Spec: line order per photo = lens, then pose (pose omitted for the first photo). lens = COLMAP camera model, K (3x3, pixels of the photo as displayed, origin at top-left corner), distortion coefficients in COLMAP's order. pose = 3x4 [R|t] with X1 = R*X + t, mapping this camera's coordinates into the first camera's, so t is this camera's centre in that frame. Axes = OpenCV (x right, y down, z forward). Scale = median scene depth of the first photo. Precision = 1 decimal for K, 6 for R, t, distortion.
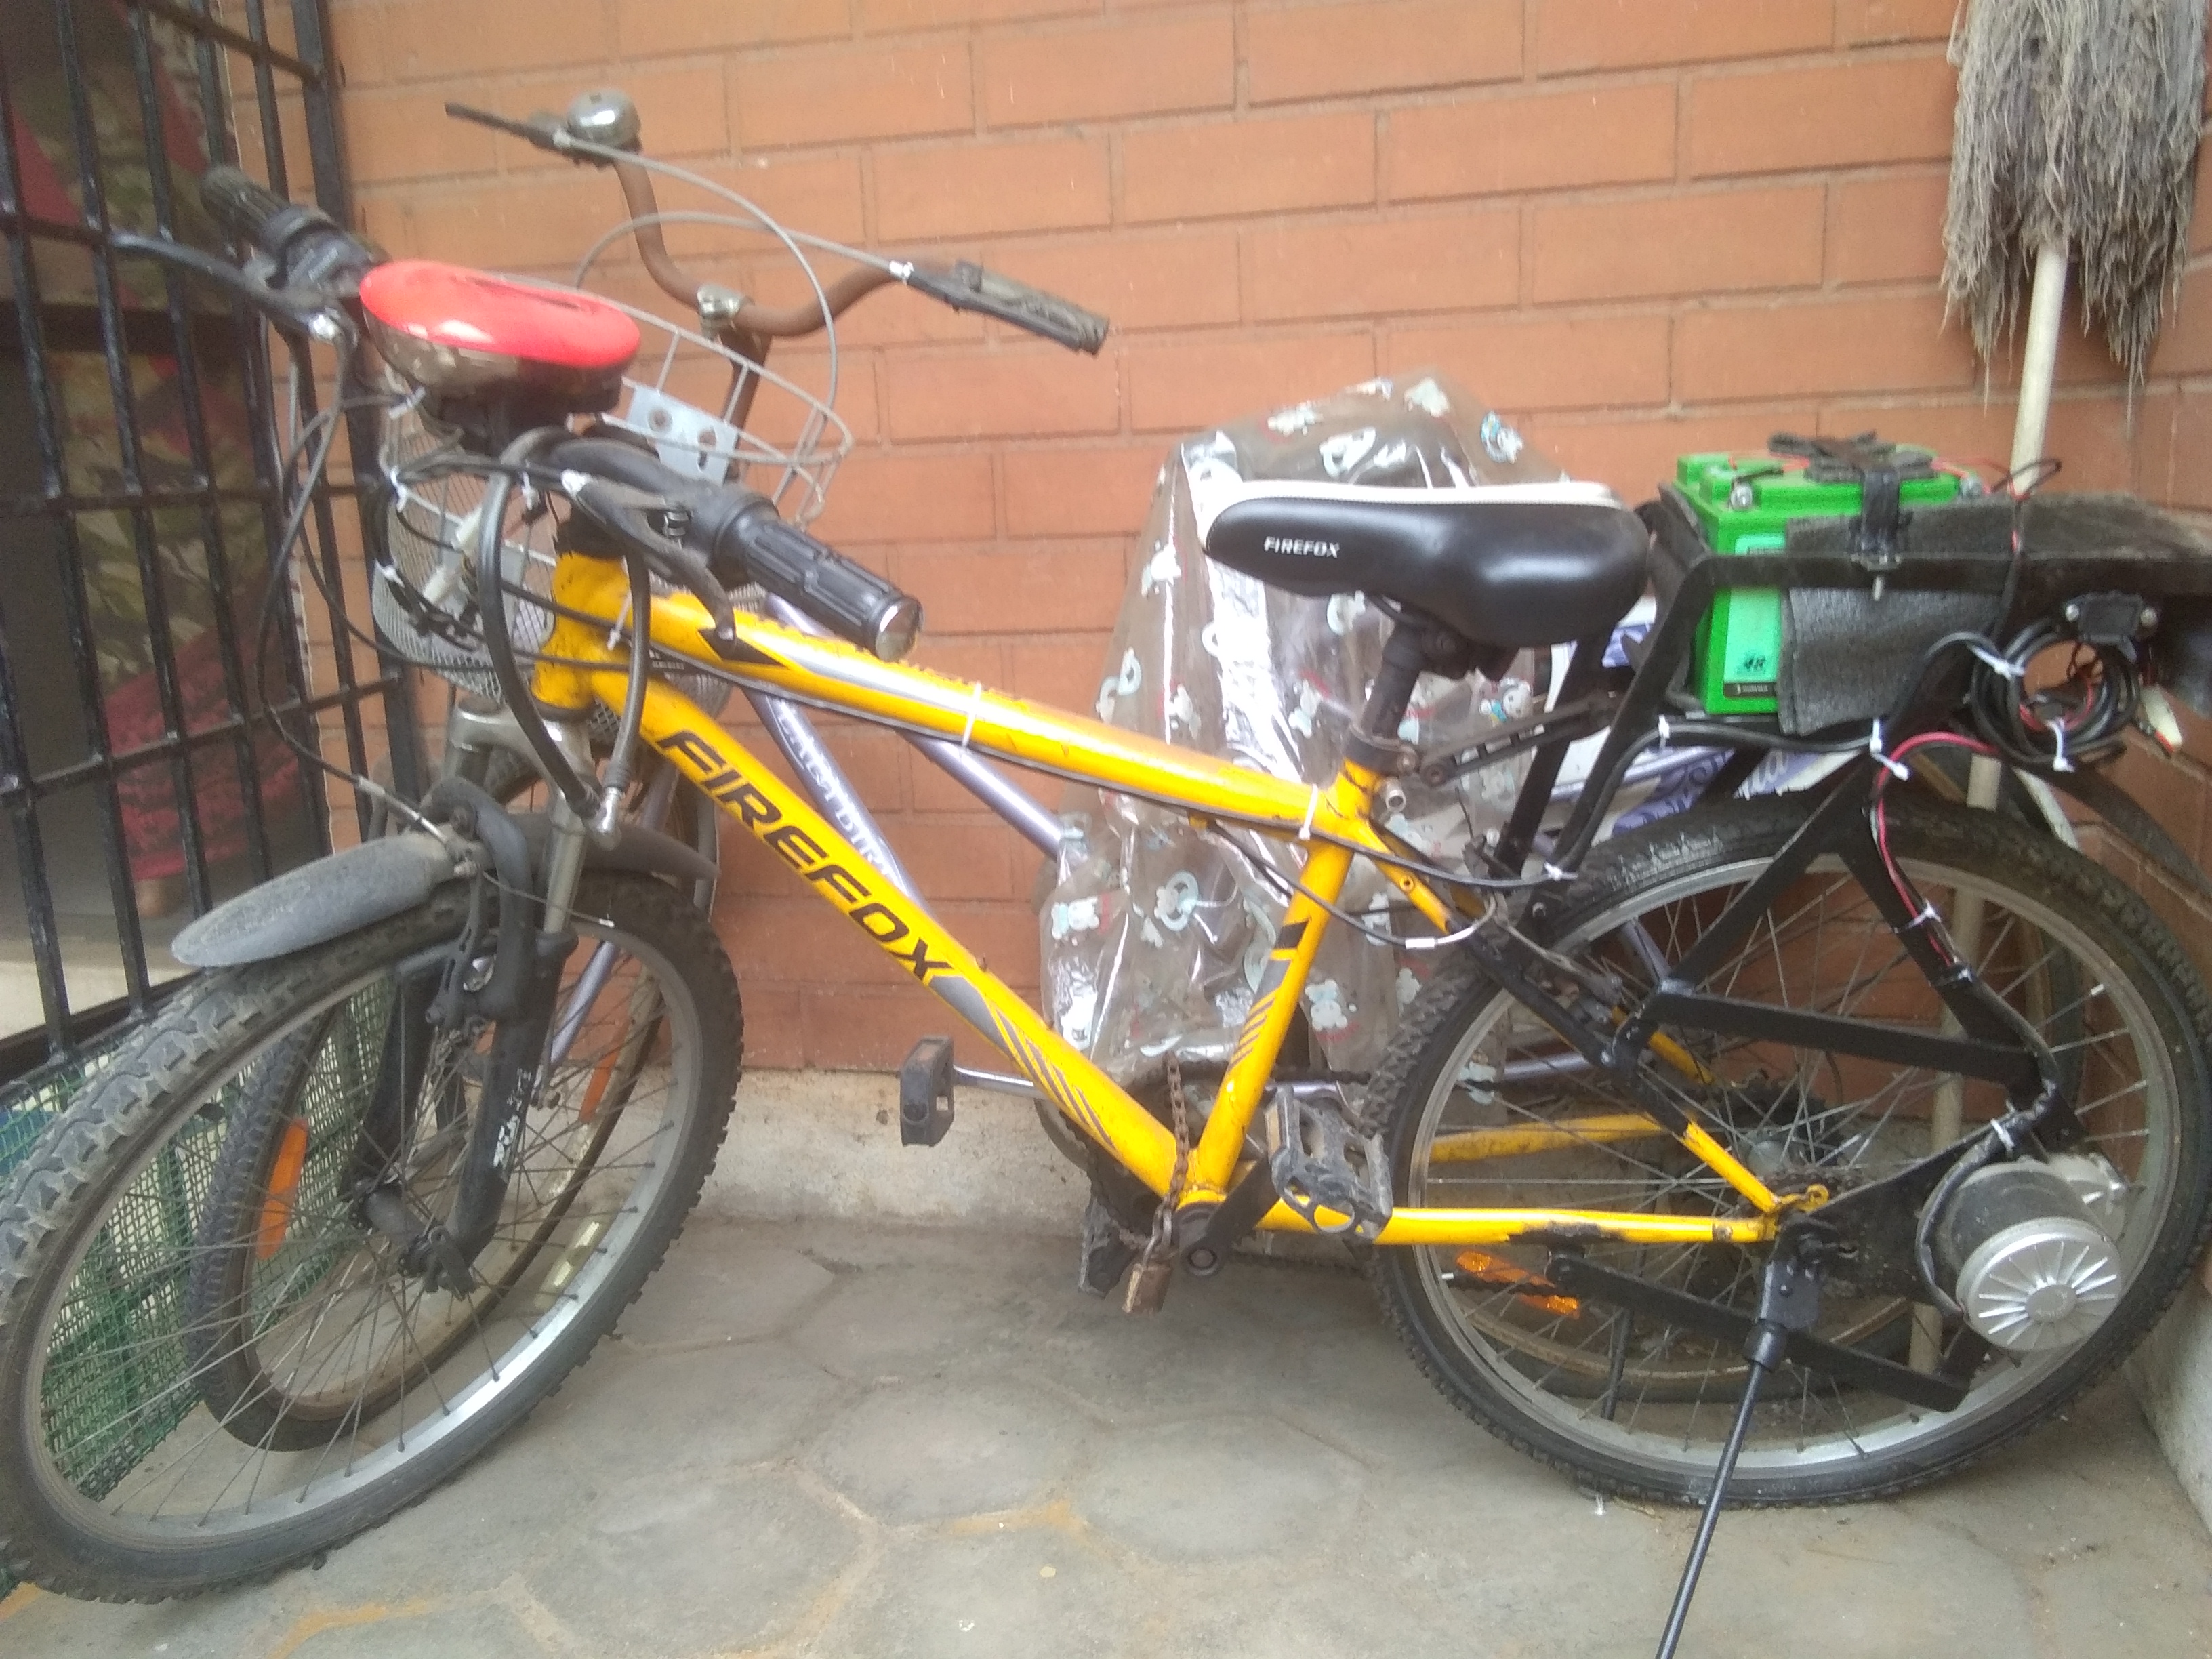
lens RADIAL K [[1856.3, 0, 1192.9], [0, 1856.3, 837.8], [0, 0, 1]] dist [0.078389, -0.095359]
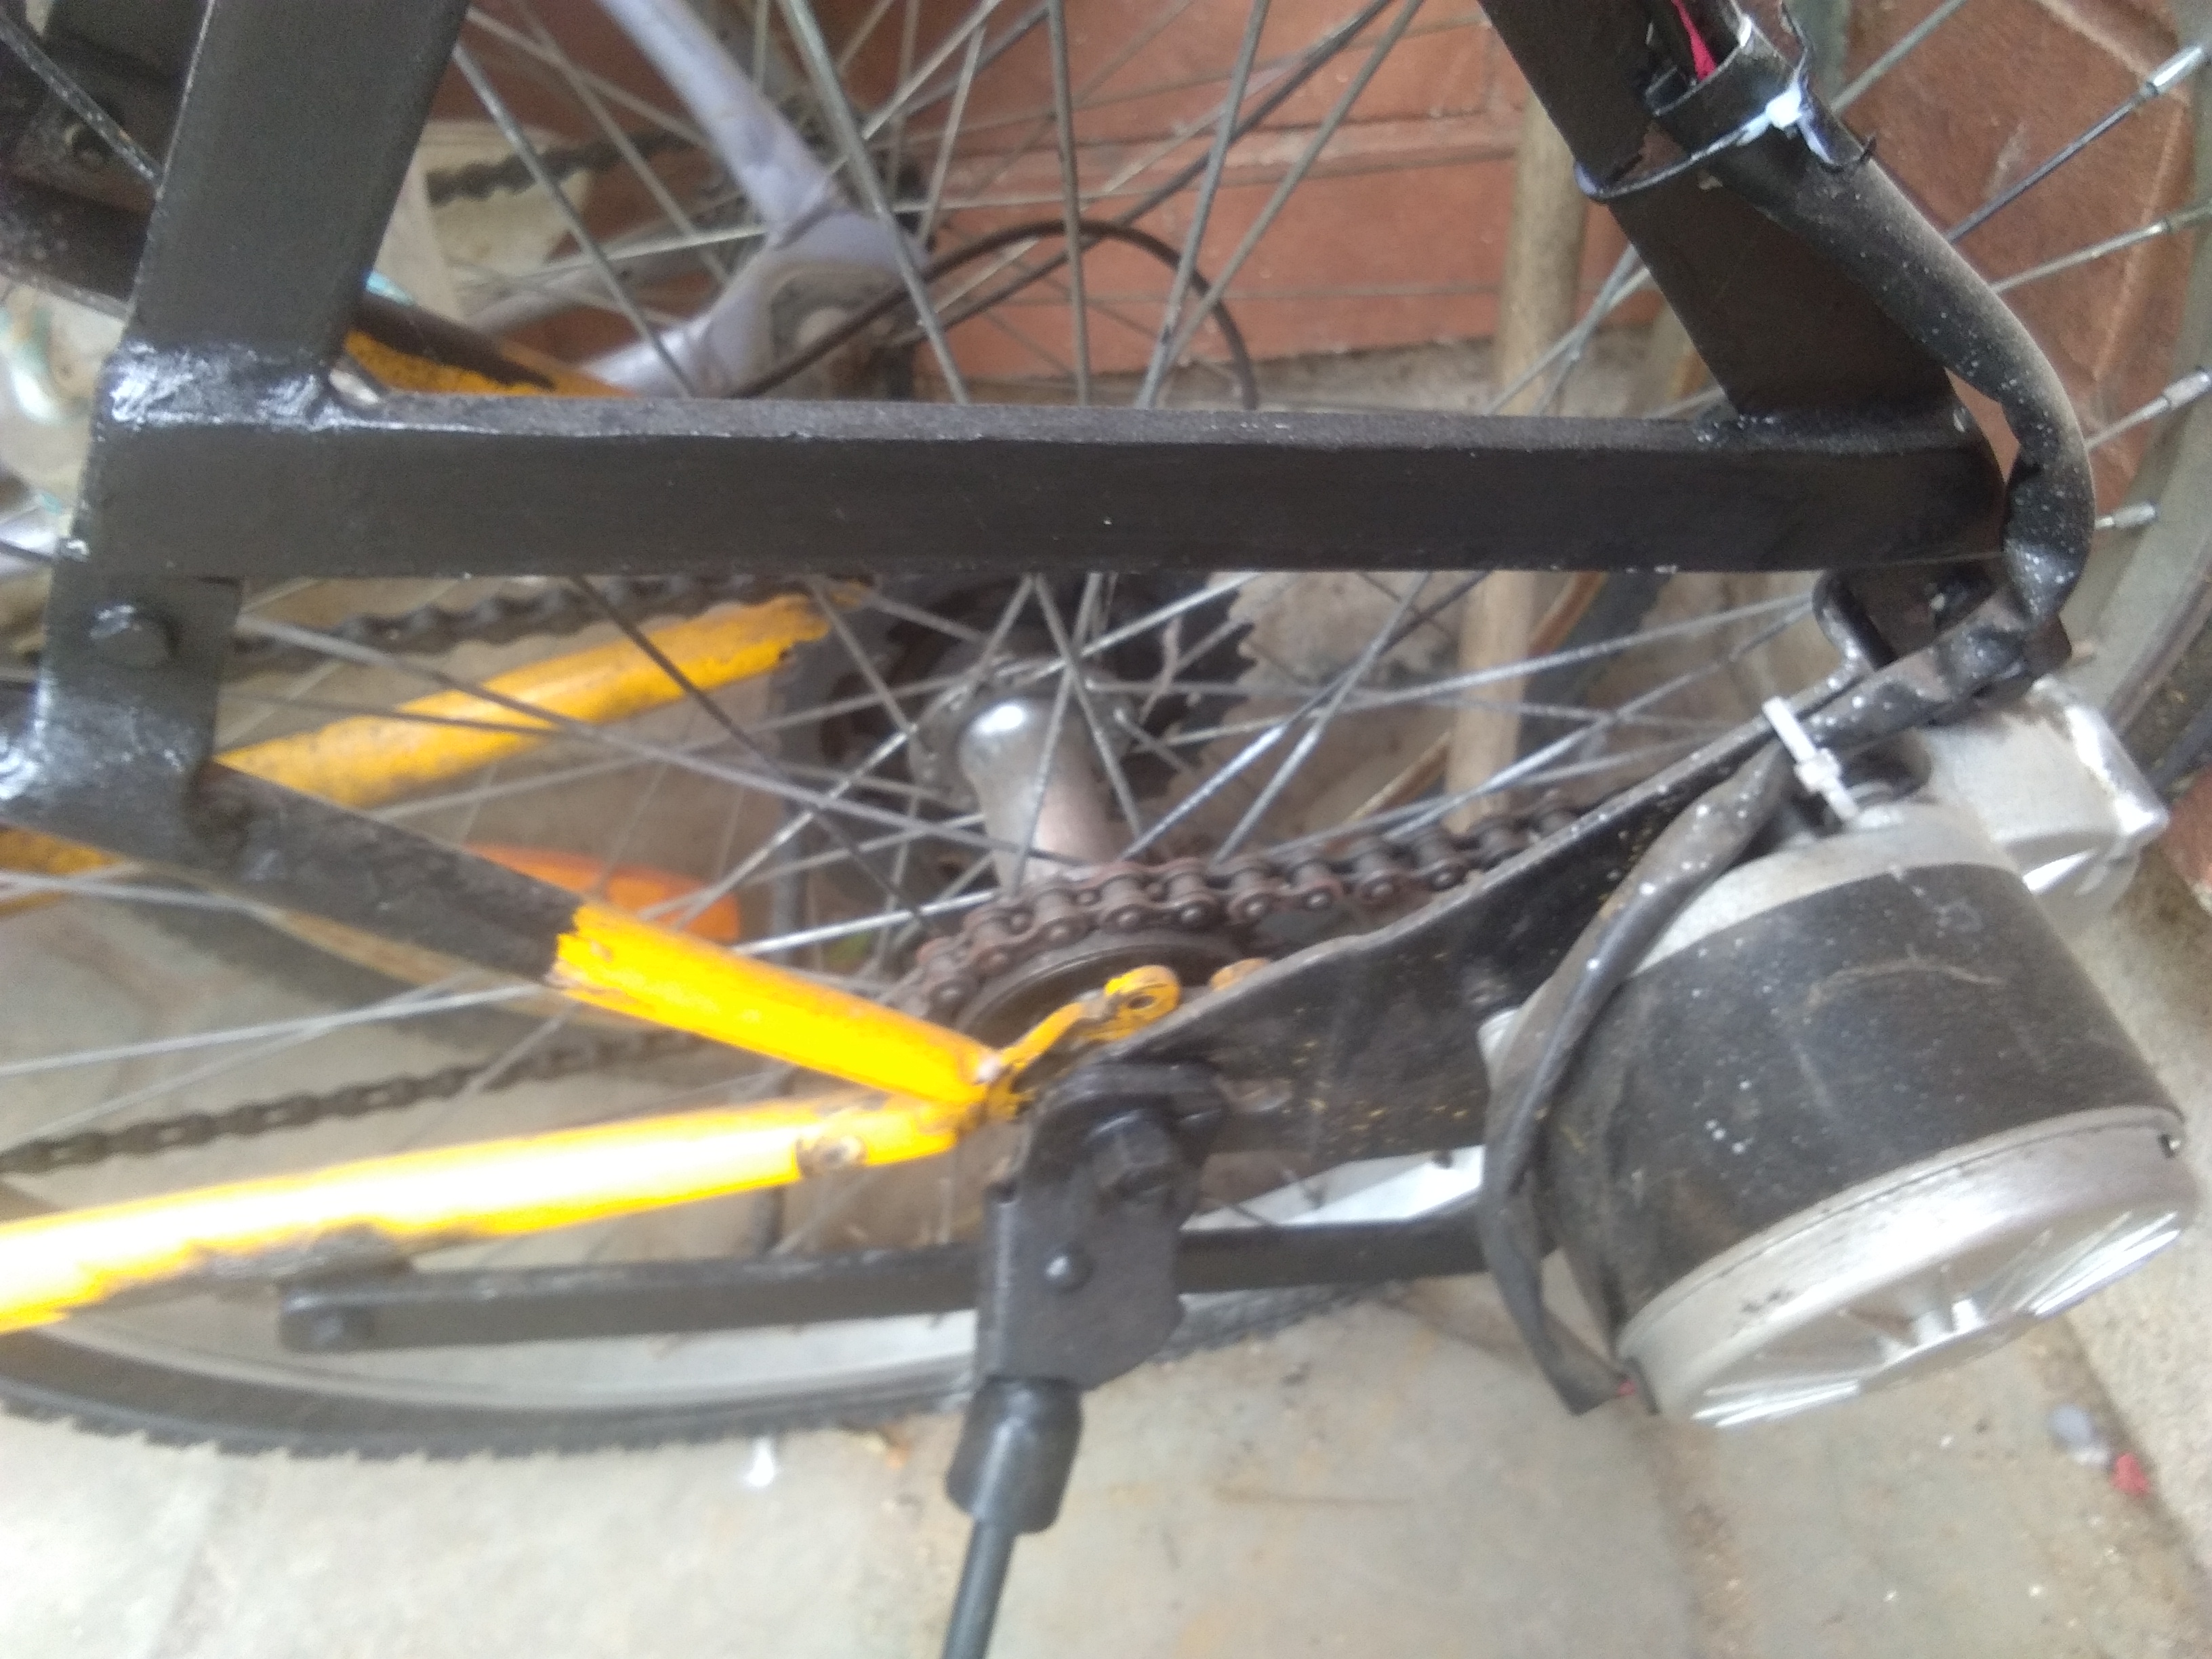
lens RADIAL K [[1856.3, 0, 1192.9], [0, 1856.3, 837.8], [0, 0, 1]] dist [0.078389, -0.095359]
pose [[0.961284, -0.181749, 0.207125, 0.291311], [0.063569, 0.877641, 0.475085, 0.042600], [-0.268128, -0.443525, 0.855215, 0.783873]]
